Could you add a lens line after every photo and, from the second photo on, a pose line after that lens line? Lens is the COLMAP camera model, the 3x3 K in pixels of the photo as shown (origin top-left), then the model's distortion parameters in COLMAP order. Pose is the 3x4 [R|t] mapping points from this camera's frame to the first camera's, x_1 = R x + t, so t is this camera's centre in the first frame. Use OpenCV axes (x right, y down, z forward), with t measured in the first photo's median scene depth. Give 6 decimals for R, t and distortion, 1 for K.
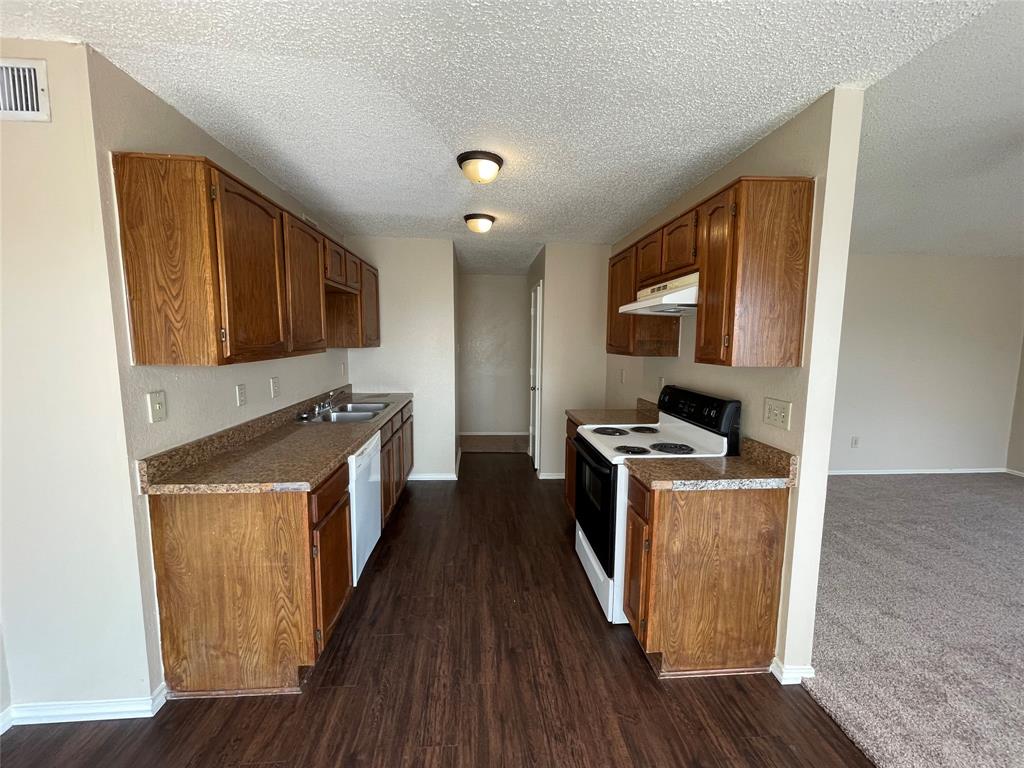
lens RADIAL K [[414.9, 0, 511.2], [0, 414.9, 383.5], [0, 0, 1]] dist [-0.004626, 0.001321]
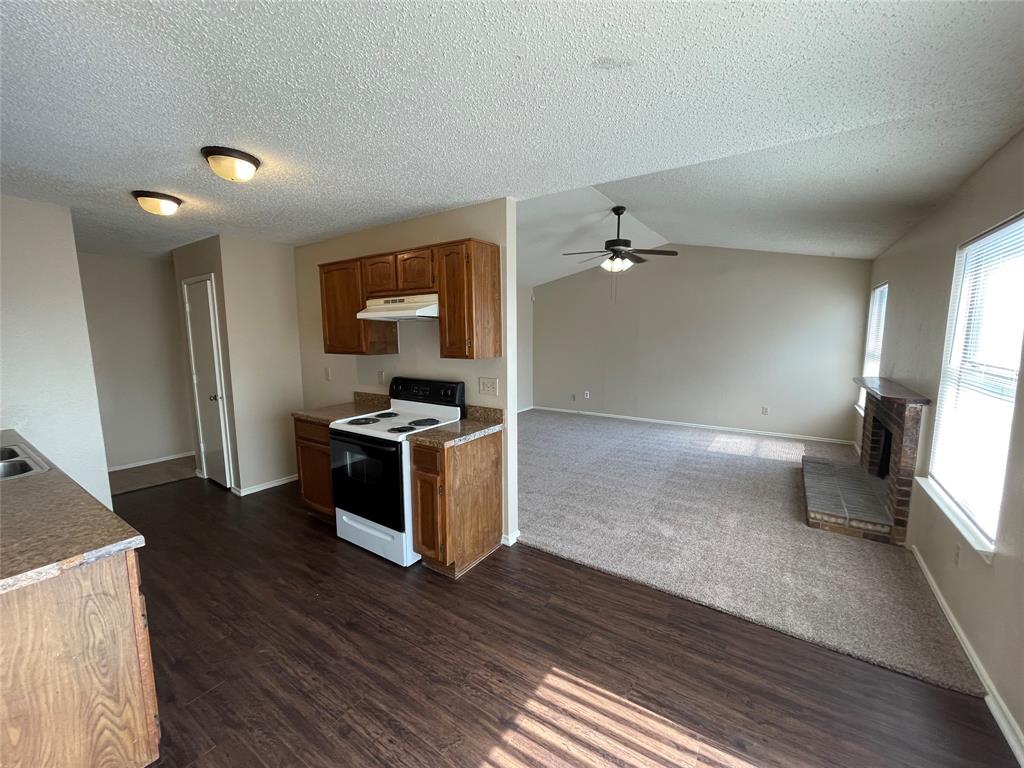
lens RADIAL K [[414.9, 0, 509.5], [0, 414.9, 383.8], [0, 0, 1]] dist [-0.004626, 0.001321]
pose [[0.617993, -0.110568, 0.778370, -0.568491], [0.097084, 0.993216, 0.064007, -0.033026], [-0.780166, 0.036011, 0.624535, -0.068111]]
